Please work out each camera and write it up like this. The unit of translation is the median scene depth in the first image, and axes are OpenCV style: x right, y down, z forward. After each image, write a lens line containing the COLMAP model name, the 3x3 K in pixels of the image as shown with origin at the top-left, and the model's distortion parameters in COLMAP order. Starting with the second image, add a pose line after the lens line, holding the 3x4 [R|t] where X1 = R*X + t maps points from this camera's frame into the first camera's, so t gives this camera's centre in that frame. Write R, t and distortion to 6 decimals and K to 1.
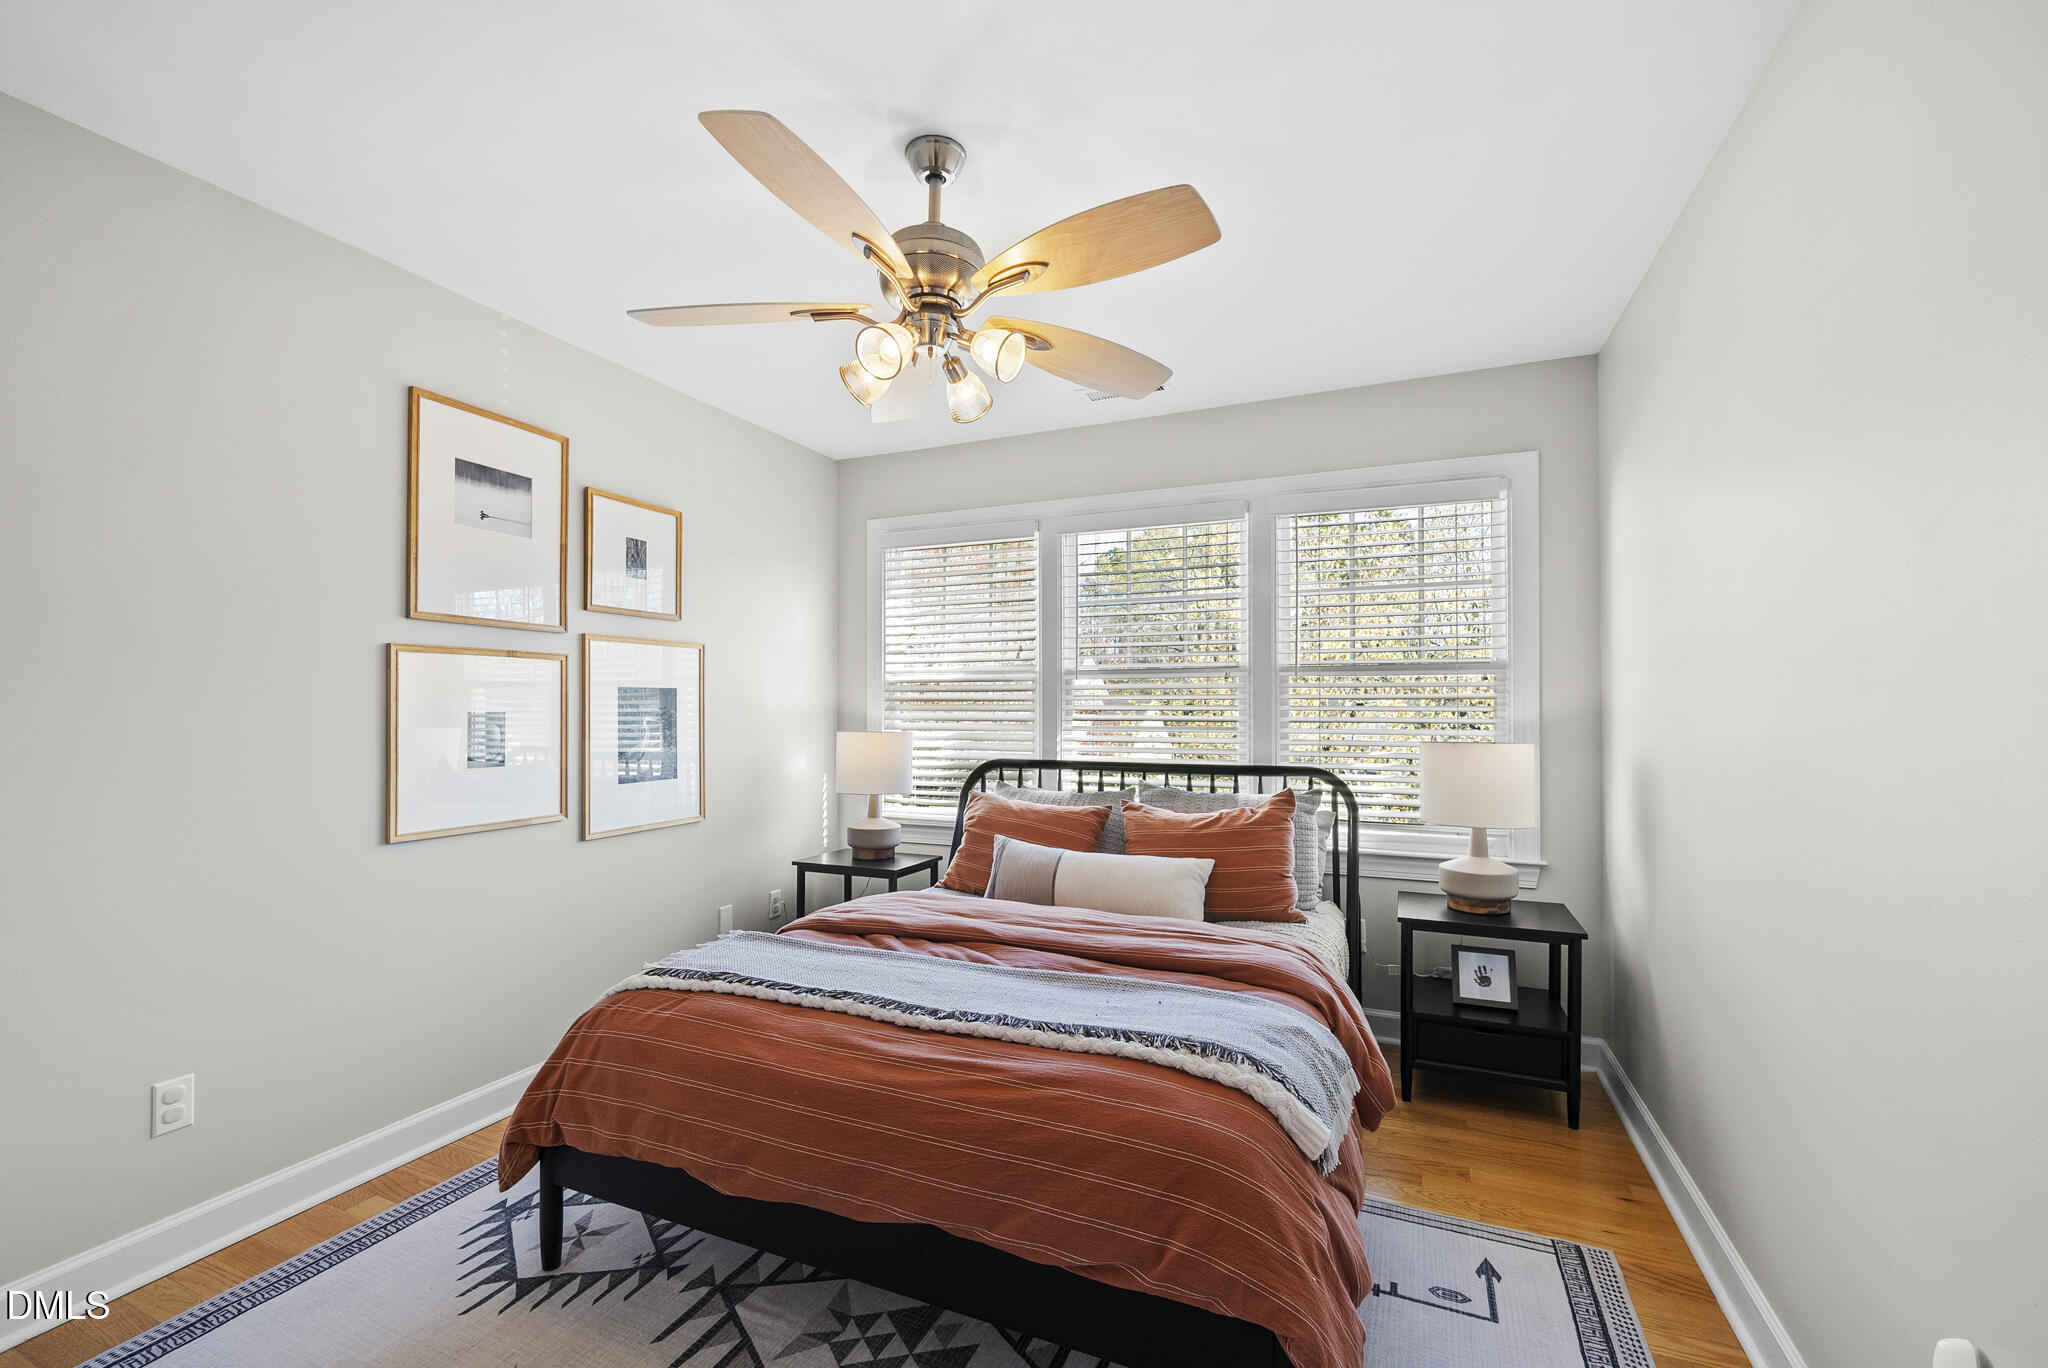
lens RADIAL K [[825.3, 0, 1024.0], [0, 825.3, 684.0], [0, 0, 1]] dist [-0.002734, -0.000238]
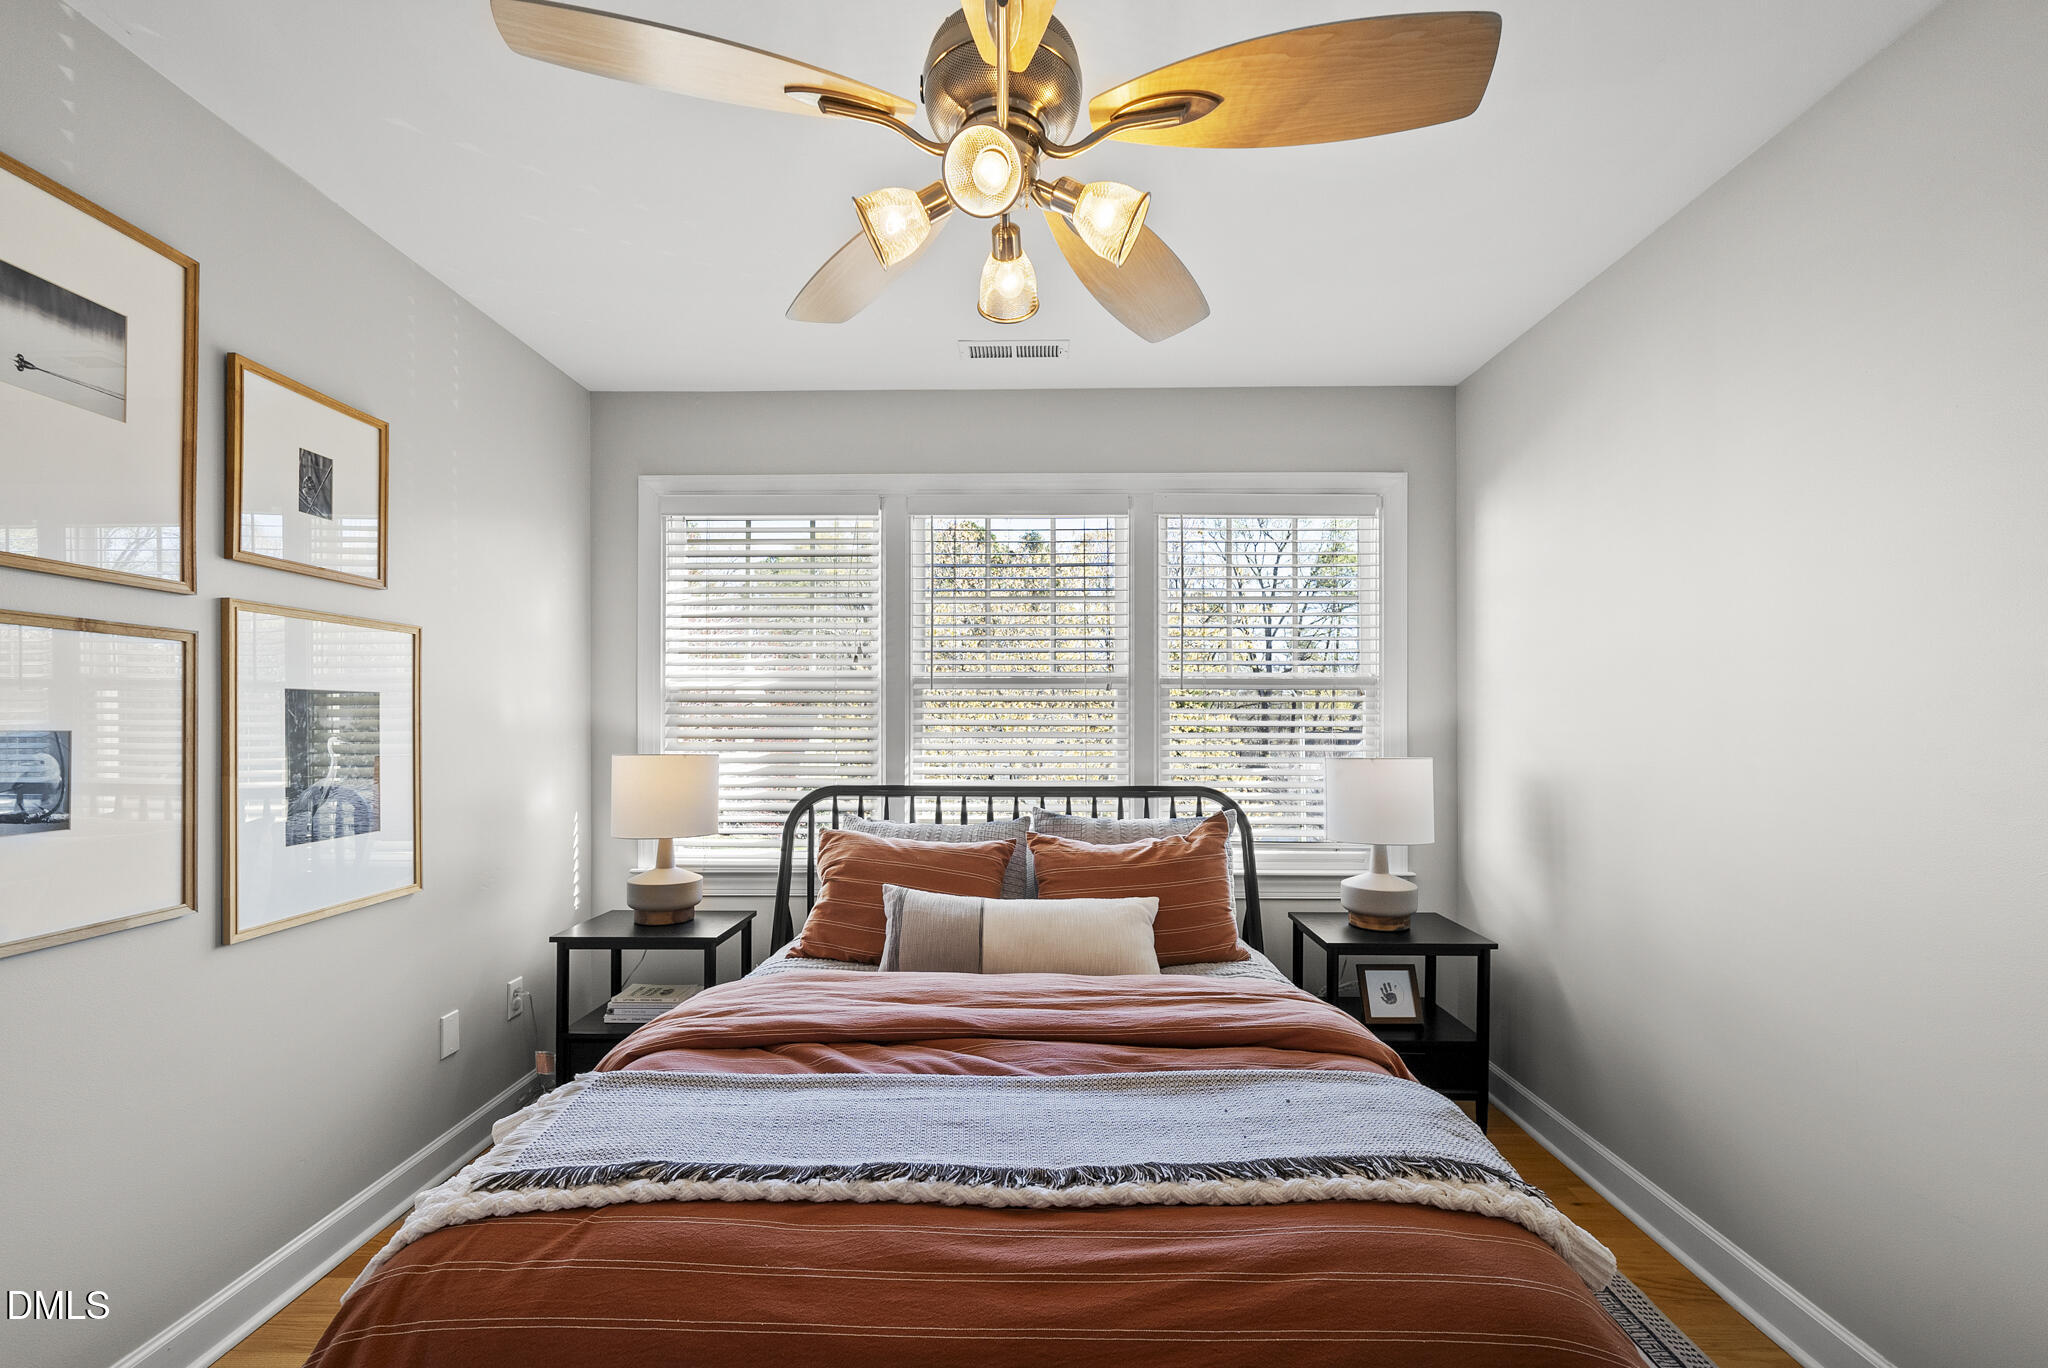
lens RADIAL K [[840.0, 0, 1014.9], [0, 840.0, 704.2], [0, 0, 1]] dist [-0.003045, -0.000189]
pose [[0.927089, 0.008611, 0.374742, -0.235075], [-0.011366, 0.999922, 0.005141, 0.006039], [-0.374669, -0.009026, 0.927115, 0.228247]]
